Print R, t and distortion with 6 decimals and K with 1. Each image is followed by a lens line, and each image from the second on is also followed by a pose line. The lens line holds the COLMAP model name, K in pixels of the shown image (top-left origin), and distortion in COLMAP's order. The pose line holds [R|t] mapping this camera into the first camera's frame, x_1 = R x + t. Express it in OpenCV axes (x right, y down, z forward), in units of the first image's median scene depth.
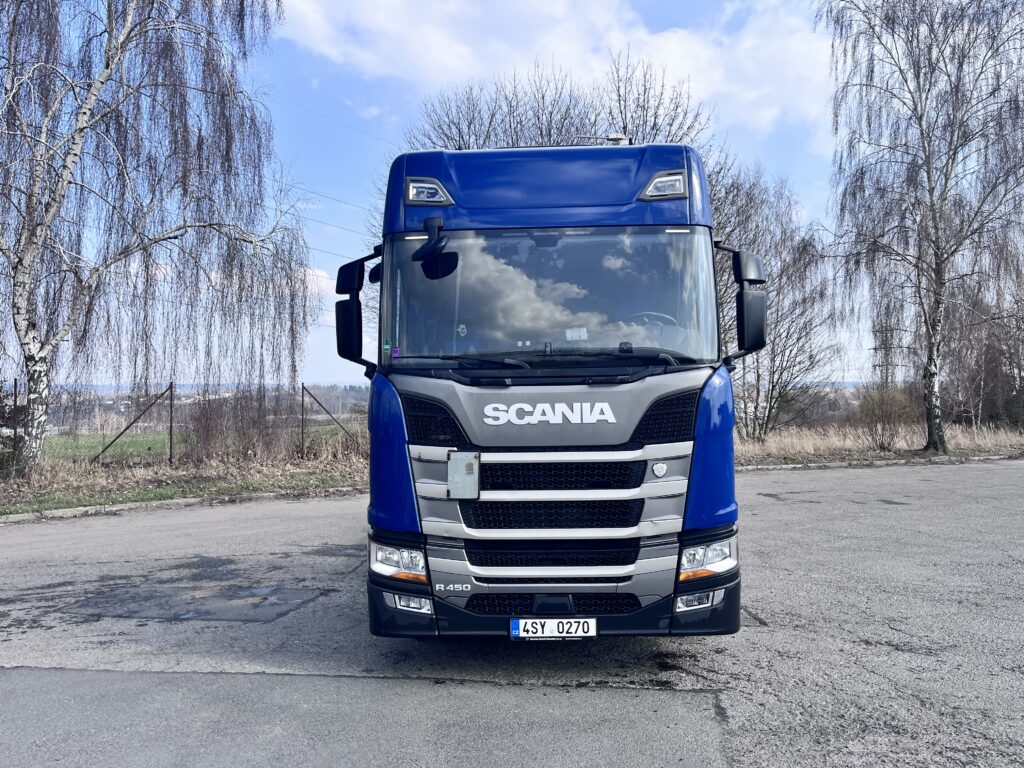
lens RADIAL K [[770.6, 0, 521.0], [0, 770.6, 377.3], [0, 0, 1]] dist [0.056755, -0.078264]
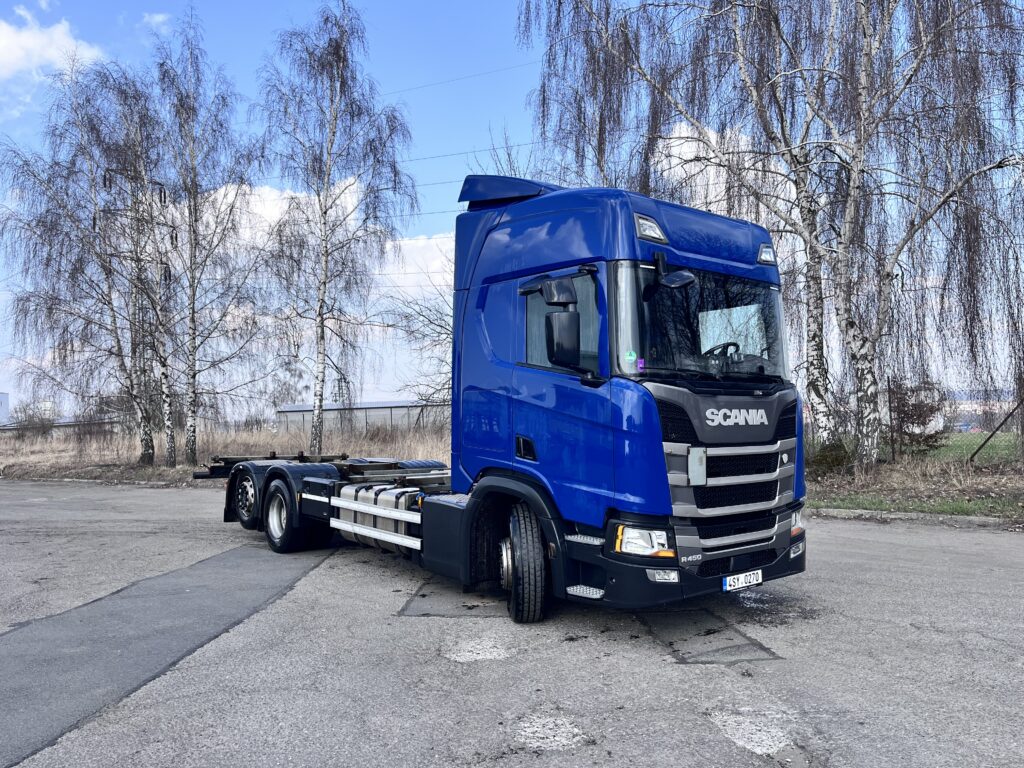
lens RADIAL K [[770.6, 0, 501.9], [0, 770.6, 366.2], [0, 0, 1]] dist [0.056755, -0.078264]
pose [[0.762658, 0.051080, 0.644782, -1.123768], [-0.037896, 0.998693, -0.034292, 0.020689], [-0.645691, 0.001719, 0.763597, 0.253874]]
